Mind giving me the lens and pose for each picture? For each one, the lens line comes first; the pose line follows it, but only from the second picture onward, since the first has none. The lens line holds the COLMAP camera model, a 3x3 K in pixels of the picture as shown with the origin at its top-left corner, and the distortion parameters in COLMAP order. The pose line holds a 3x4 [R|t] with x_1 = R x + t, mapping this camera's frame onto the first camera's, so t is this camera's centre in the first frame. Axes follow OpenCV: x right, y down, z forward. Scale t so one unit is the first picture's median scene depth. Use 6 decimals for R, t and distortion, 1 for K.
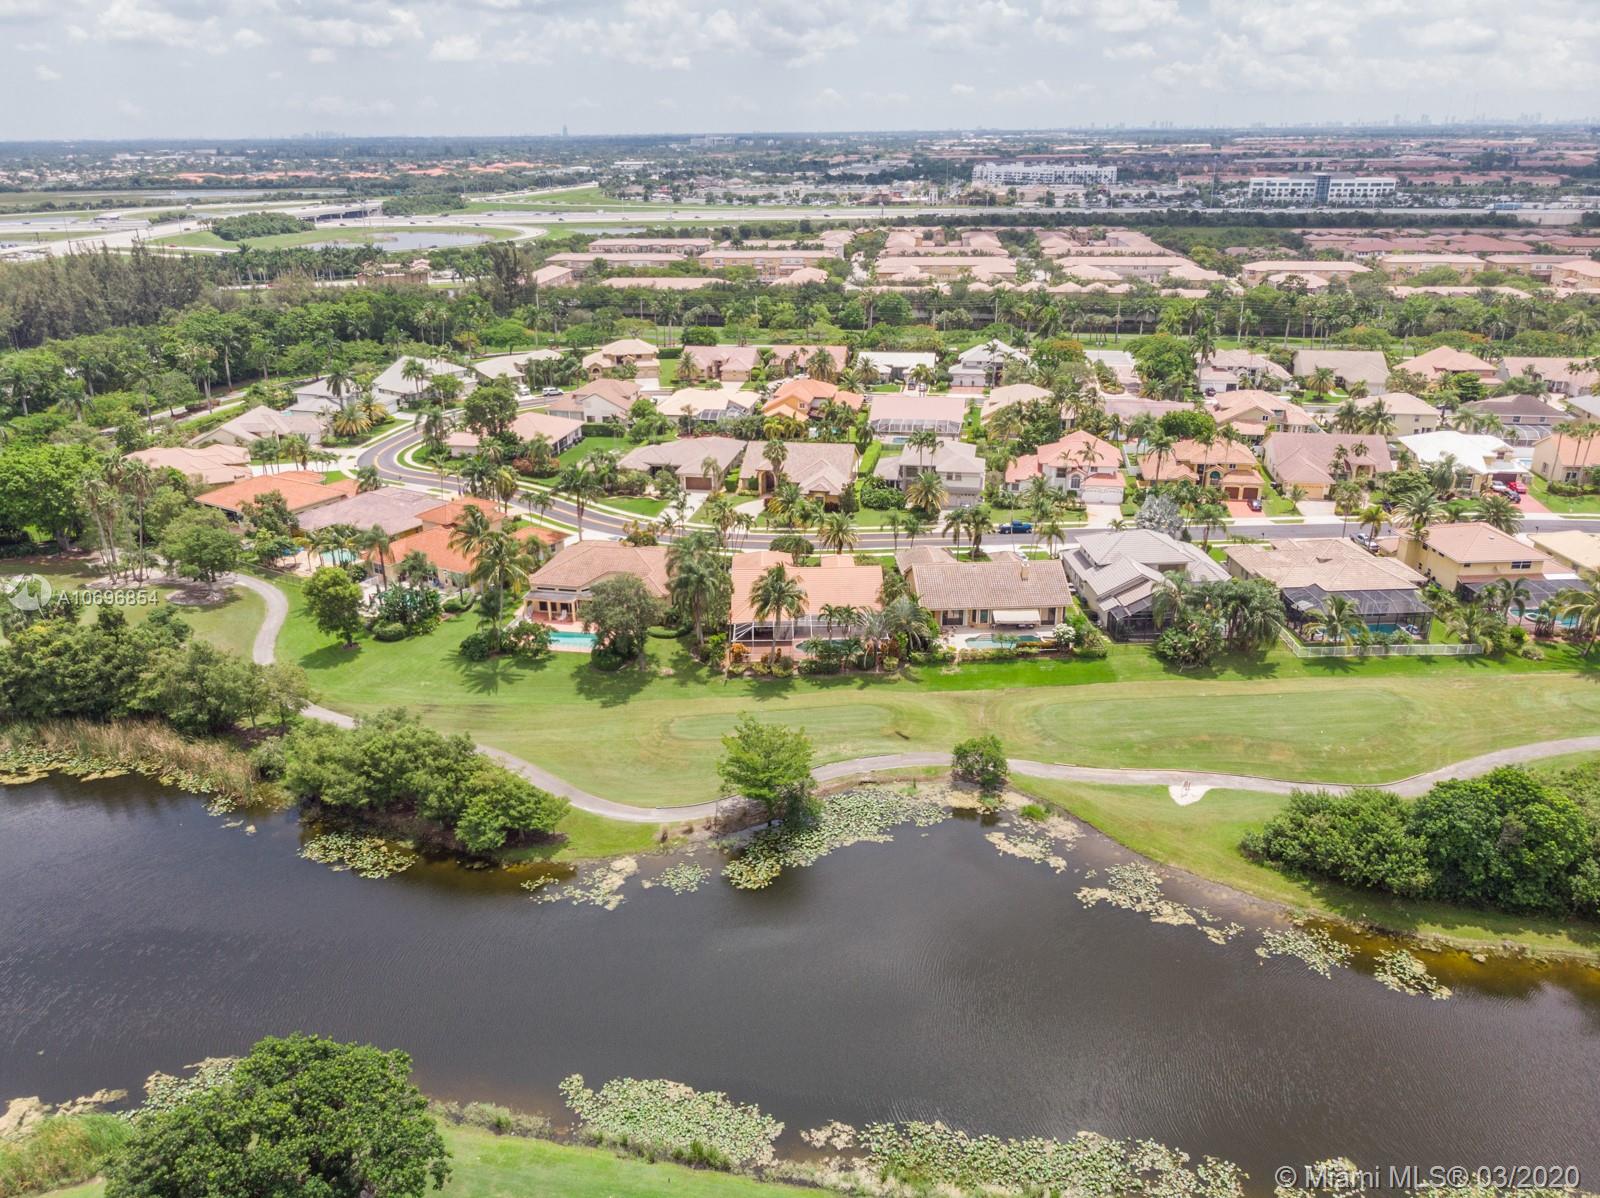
lens RADIAL K [[1128.4, 0, 800.0], [0, 1128.4, 599.0], [0, 0, 1]] dist [0.001885, -0.005331]
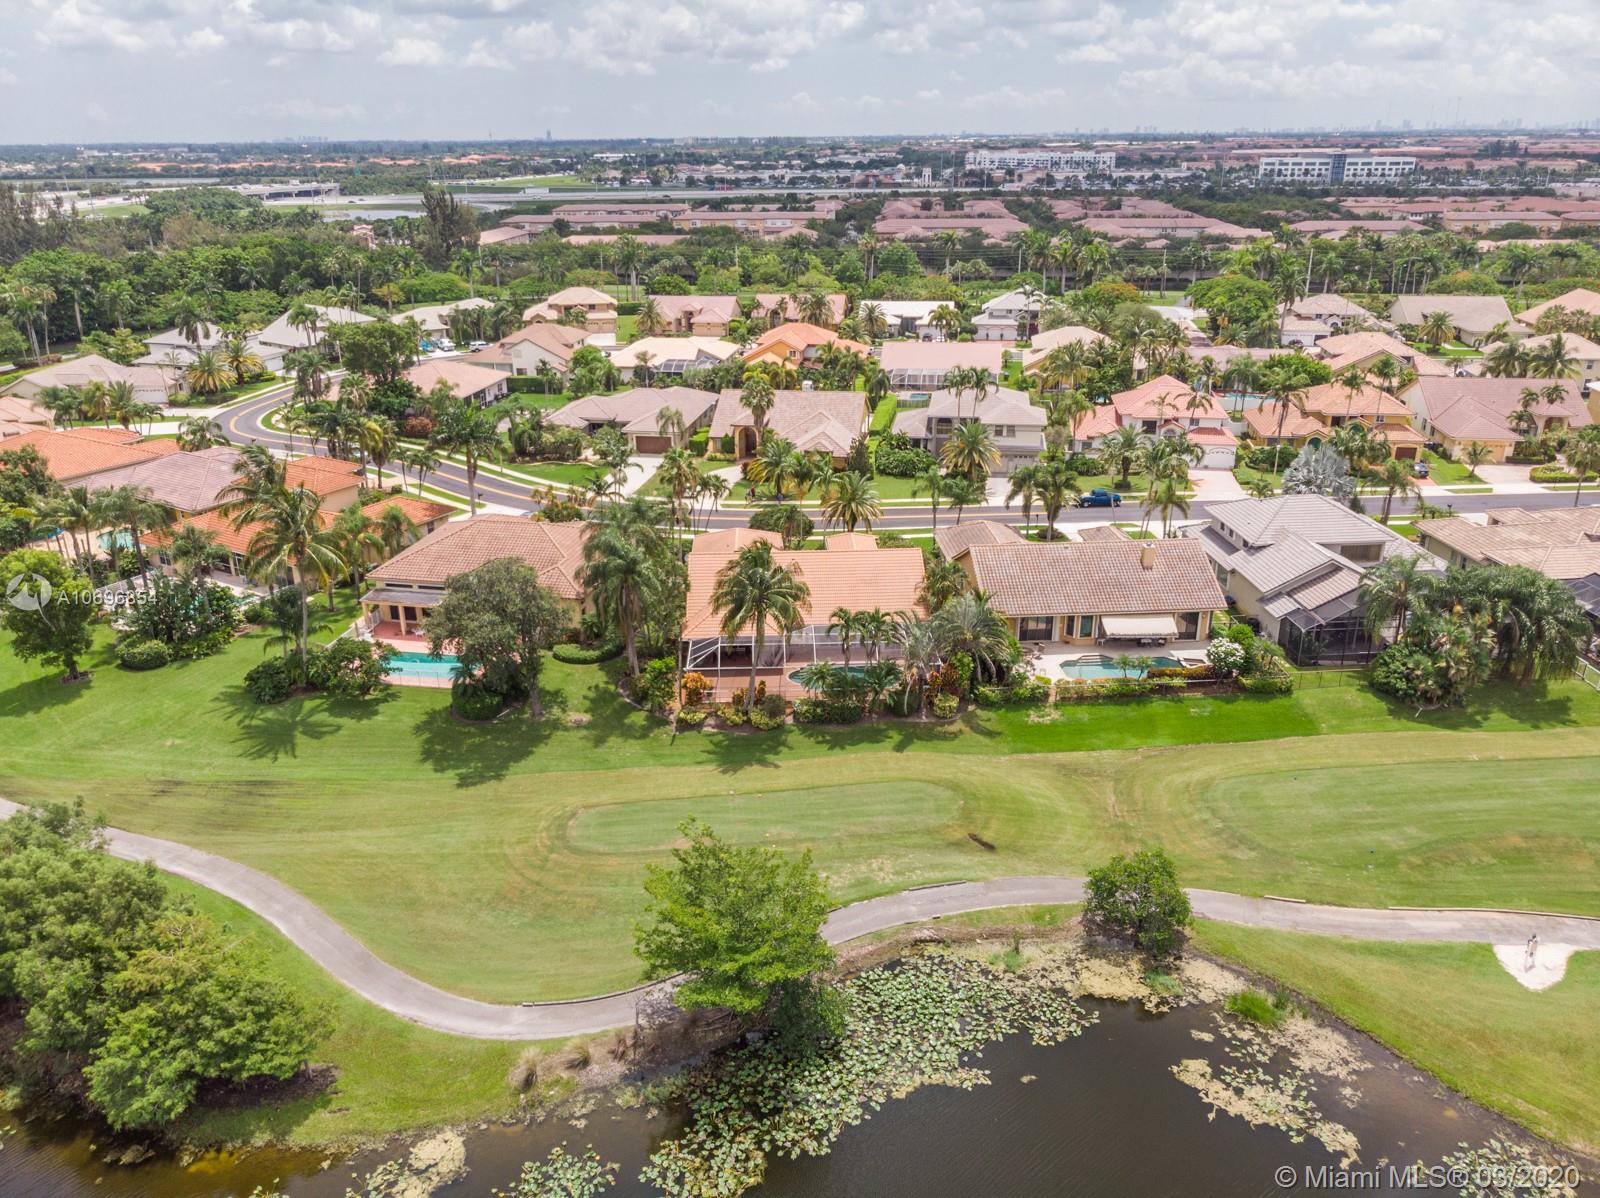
lens RADIAL K [[1130.8, 0, 800.0], [0, 1130.8, 599.0], [0, 0, 1]] dist [-0.014640, 0.023015]
pose [[0.999921, -0.003717, 0.012026, -0.003352], [0.003773, 0.999982, -0.004616, 0.001654], [-0.012008, 0.004661, 0.999917, 0.248690]]
